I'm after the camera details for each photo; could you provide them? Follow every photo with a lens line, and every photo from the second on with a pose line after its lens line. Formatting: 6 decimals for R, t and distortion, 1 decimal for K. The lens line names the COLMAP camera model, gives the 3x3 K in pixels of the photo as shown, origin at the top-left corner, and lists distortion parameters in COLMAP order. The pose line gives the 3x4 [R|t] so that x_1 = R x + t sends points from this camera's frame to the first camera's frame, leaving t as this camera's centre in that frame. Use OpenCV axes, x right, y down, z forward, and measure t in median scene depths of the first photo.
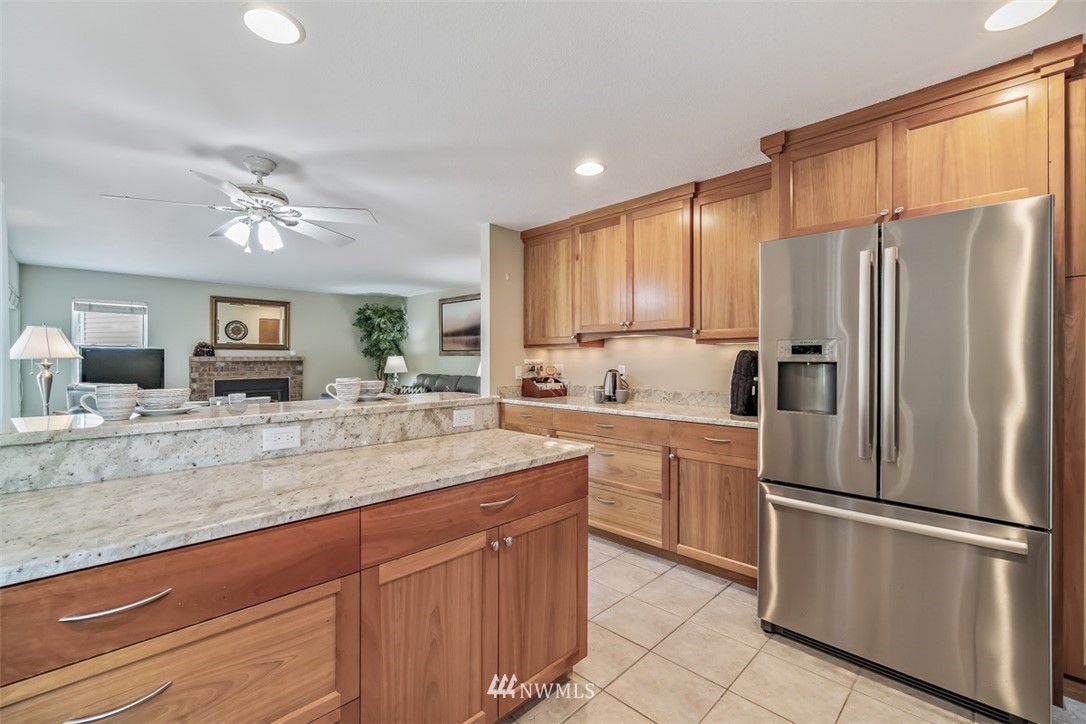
lens RADIAL K [[466.3, 0, 539.1], [0, 466.3, 358.6], [0, 0, 1]] dist [-0.004888, 0.000347]
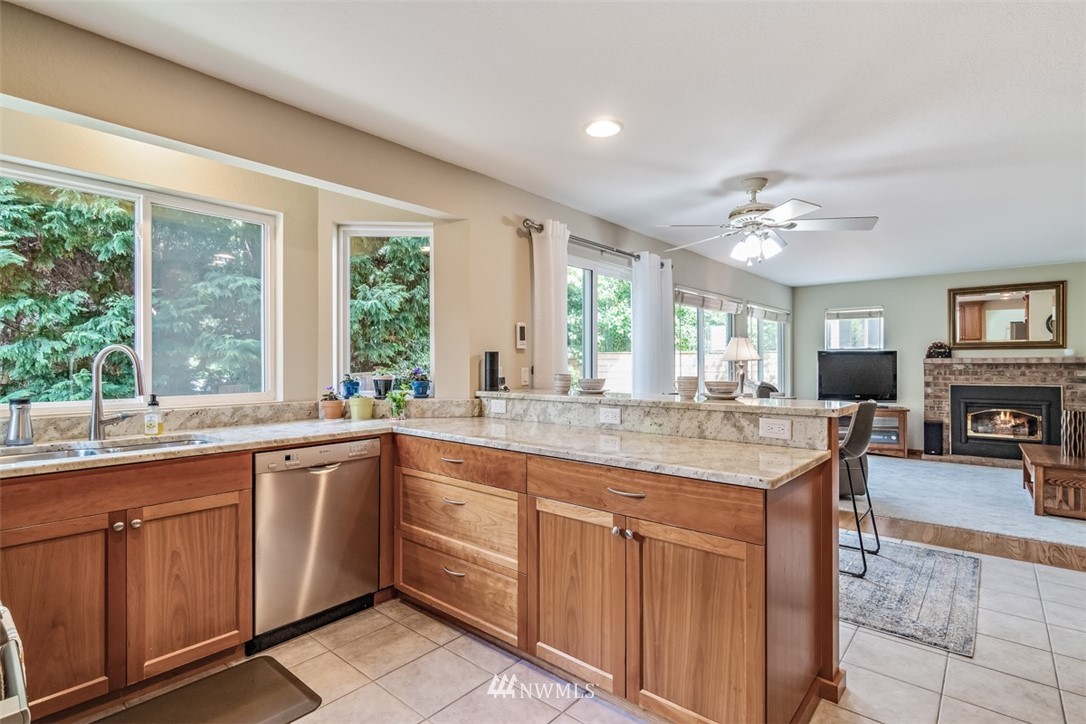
lens RADIAL K [[525.7, 0, 539.5], [0, 525.7, 362.0], [0, 0, 1]] dist [-0.000097, -0.000243]
pose [[0.071218, -0.000518, -0.997461, 0.224901], [0.001971, 0.999998, -0.000378, 0.001663], [0.997459, -0.001939, 0.071219, 0.148319]]
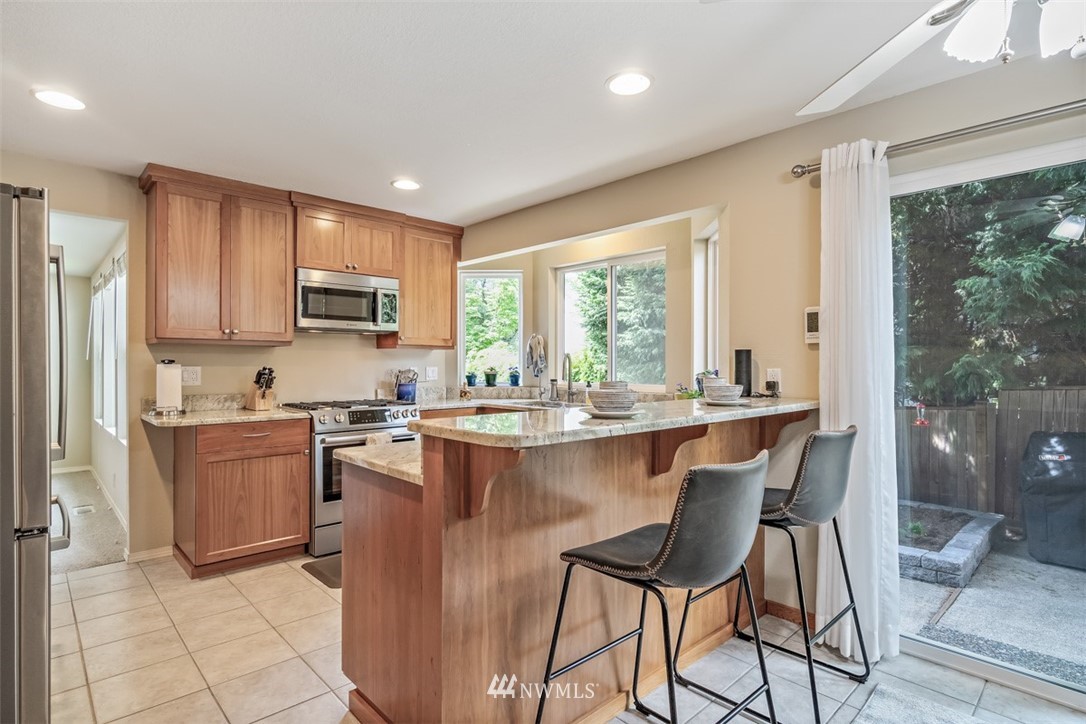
lens RADIAL K [[548.0, 0, 545.5], [0, 548.0, 366.0], [0, 0, 1]] dist [-0.008581, 0.002796]
pose [[-0.999673, -0.005958, 0.024883, -0.096210], [-0.005902, 0.999980, 0.002348, 0.004061], [-0.024897, 0.002201, -0.999688, 0.535775]]
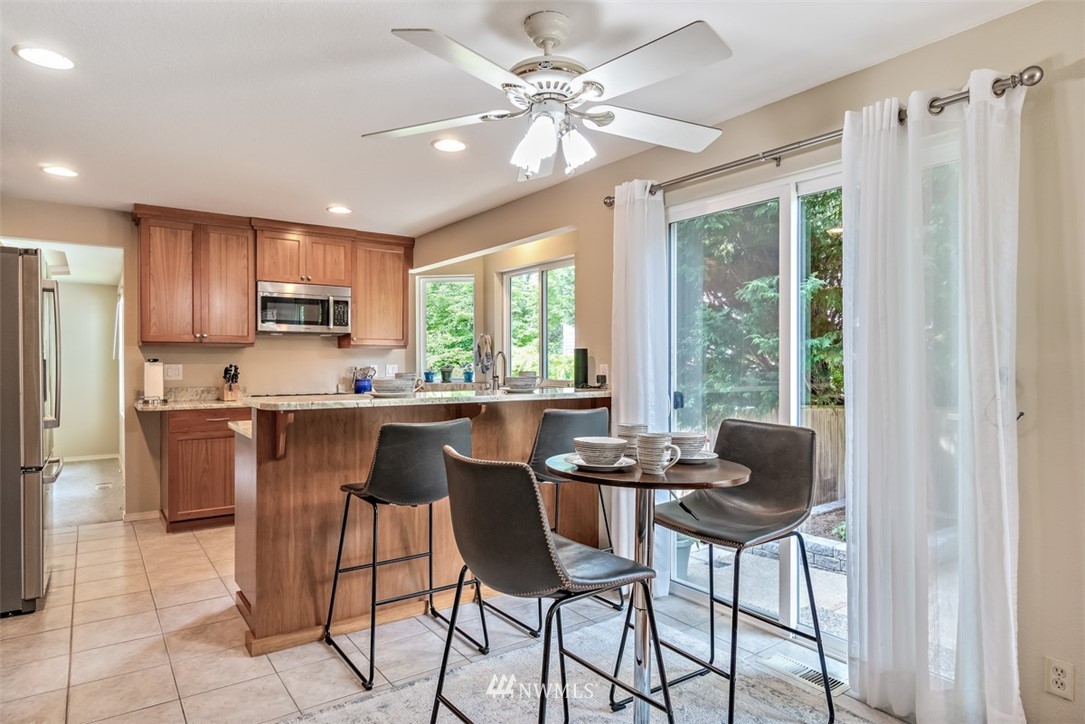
lens RADIAL K [[623.7, 0, 547.1], [0, 623.7, 367.6], [0, 0, 1]] dist [0.001326, -0.002016]
pose [[-0.988362, -0.004634, 0.152048, -0.279636], [-0.003568, 0.999967, 0.007284, 0.004824], [-0.152077, 0.006656, -0.988346, 0.670796]]
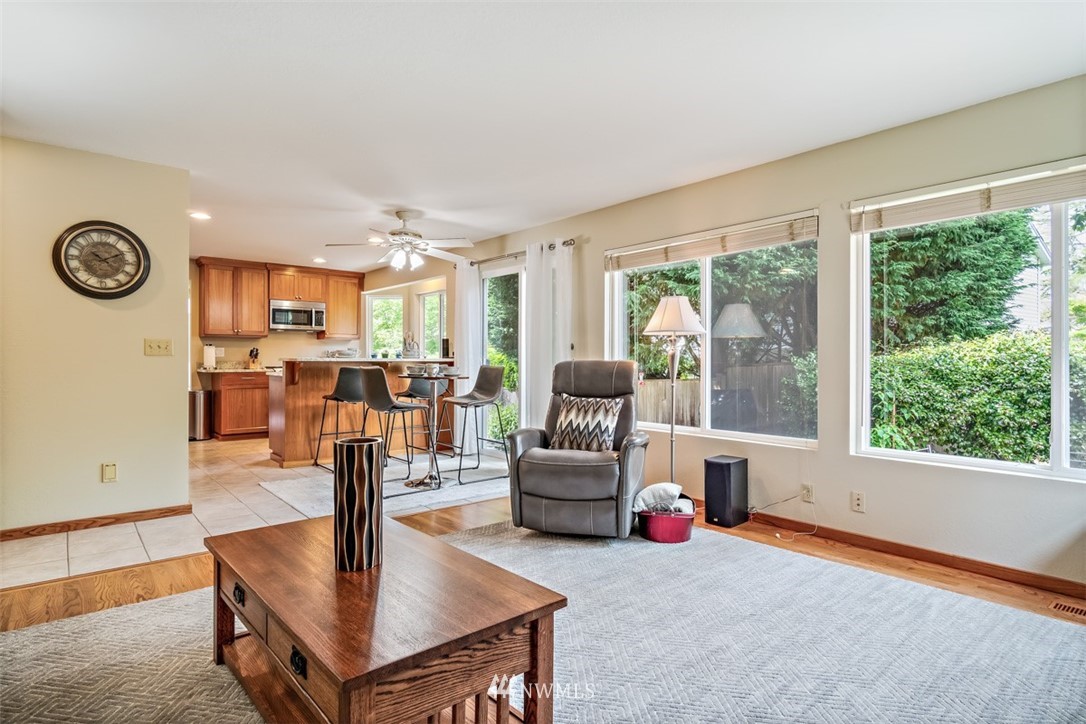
lens RADIAL K [[548.0, 0, 546.6], [0, 548.0, 362.7], [0, 0, 1]] dist [-0.008581, 0.002796]
pose [[-0.997741, -0.006696, 0.066839, -0.459932], [-0.006305, 0.999962, 0.006050, 0.026550], [-0.066877, 0.005615, -0.997745, 1.054113]]
